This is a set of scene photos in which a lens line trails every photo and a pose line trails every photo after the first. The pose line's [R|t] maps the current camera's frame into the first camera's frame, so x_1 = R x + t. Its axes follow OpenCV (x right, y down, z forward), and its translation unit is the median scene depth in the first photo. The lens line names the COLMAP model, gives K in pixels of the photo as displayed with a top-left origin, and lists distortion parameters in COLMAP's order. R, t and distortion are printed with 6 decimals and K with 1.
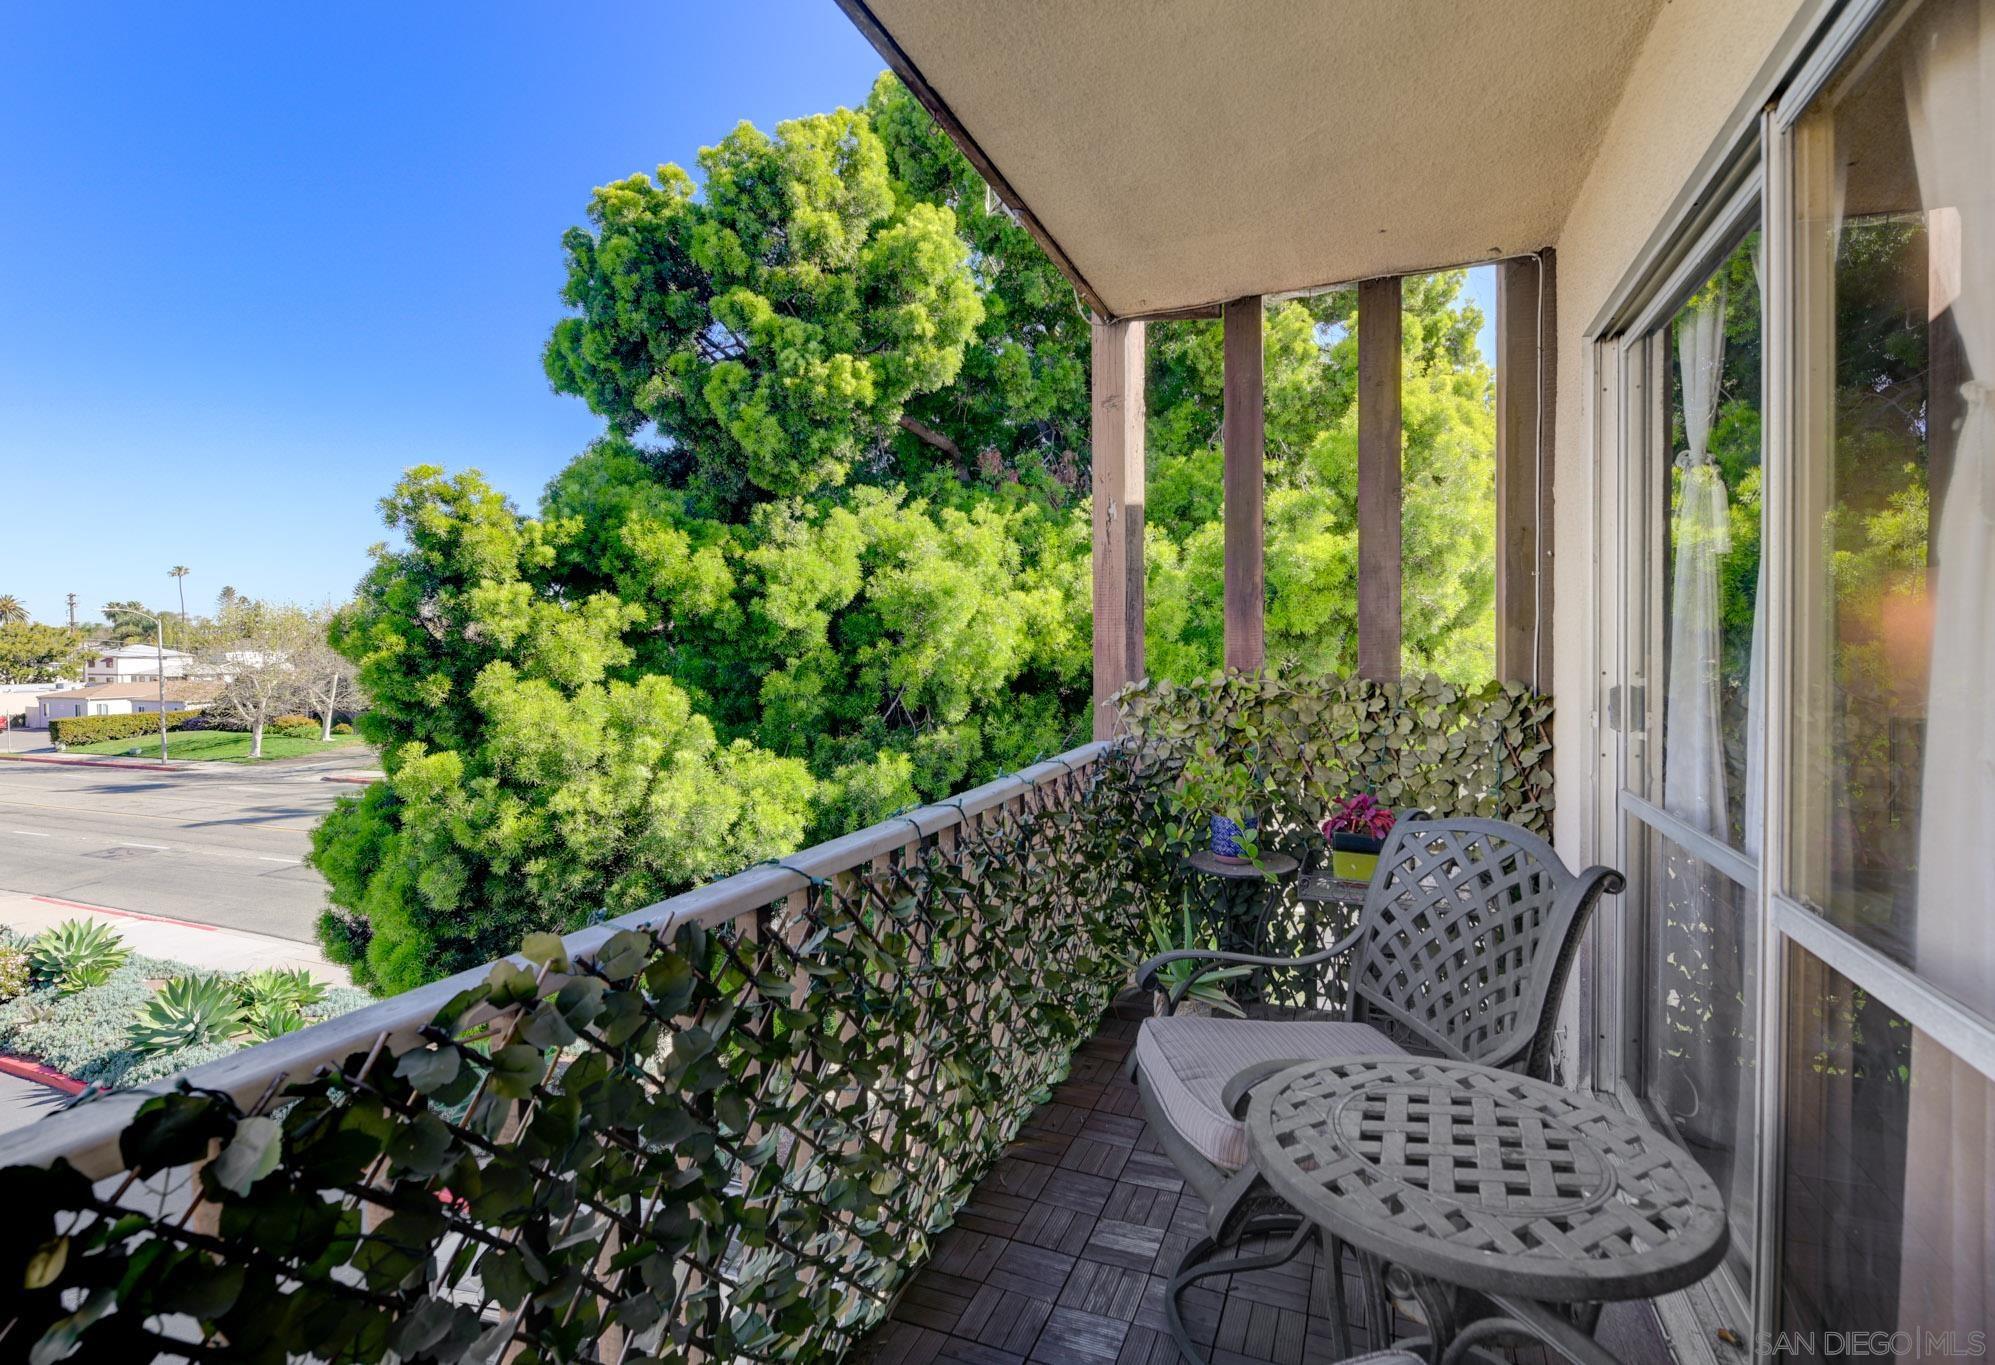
lens RADIAL K [[950.5, 0, 1001.0], [0, 950.5, 643.4], [0, 0, 1]] dist [0.012329, -0.010619]
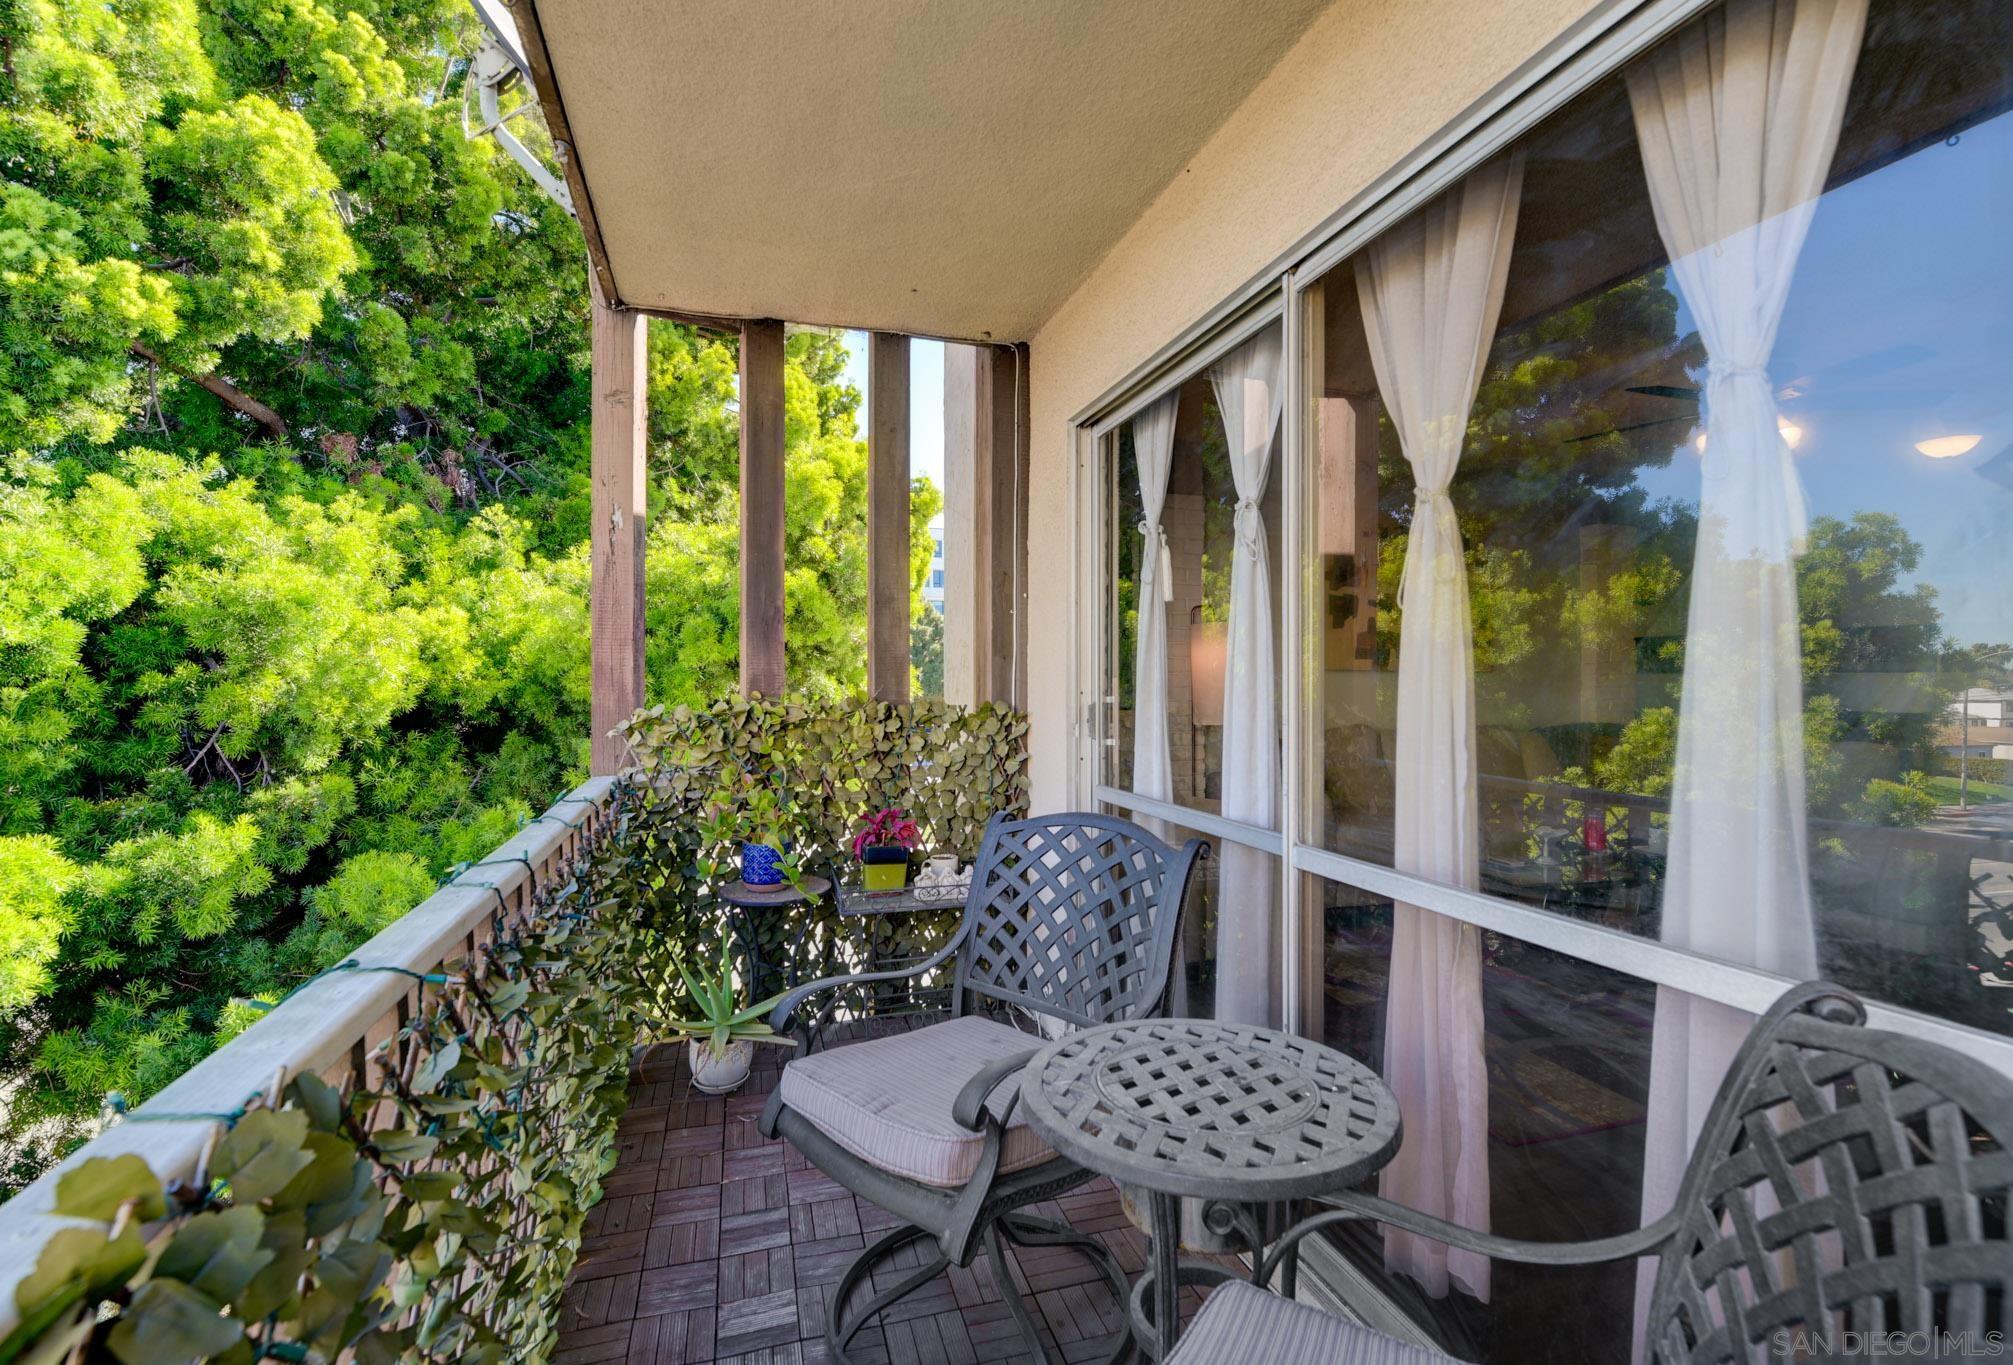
lens RADIAL K [[910.2, 0, 1015.7], [0, 910.2, 669.6], [0, 0, 1]] dist [0.009133, -0.009968]
pose [[0.772390, 0.014524, 0.634983, -0.080767], [-0.005915, 0.999860, -0.015675, 0.008674], [-0.635121, 0.008351, 0.772367, 0.059077]]
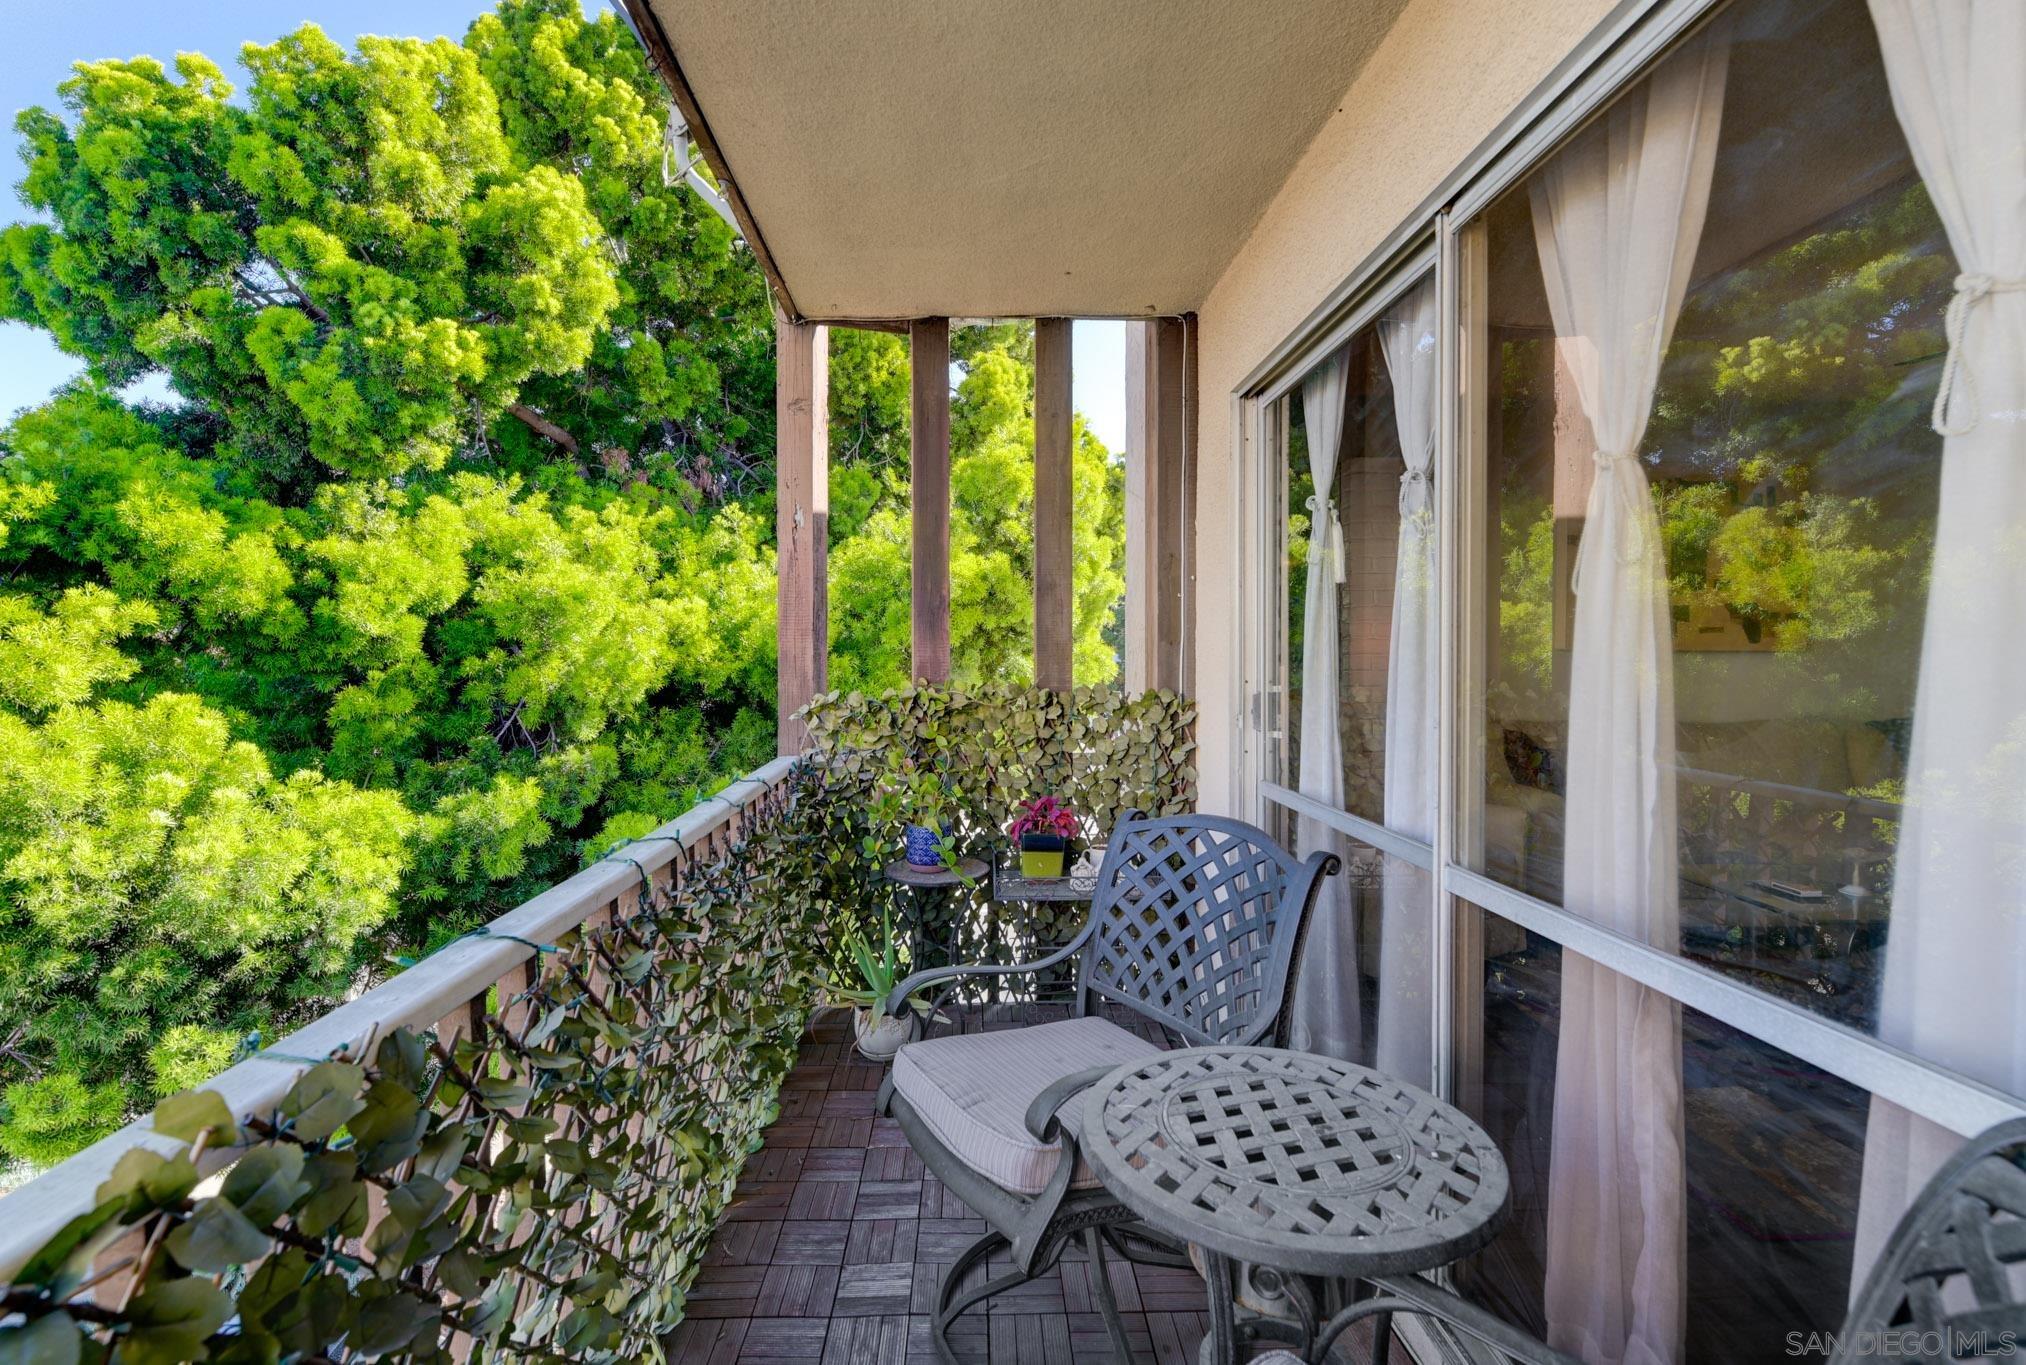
lens RADIAL K [[916.4, 0, 990.5], [0, 916.4, 654.0], [0, 0, 1]] dist [0.011662, -0.013557]
pose [[0.917652, 0.004150, 0.397362, -0.043948], [-0.003576, 0.999991, -0.002185, 0.000478], [-0.397368, 0.000584, 0.917659, 0.039629]]
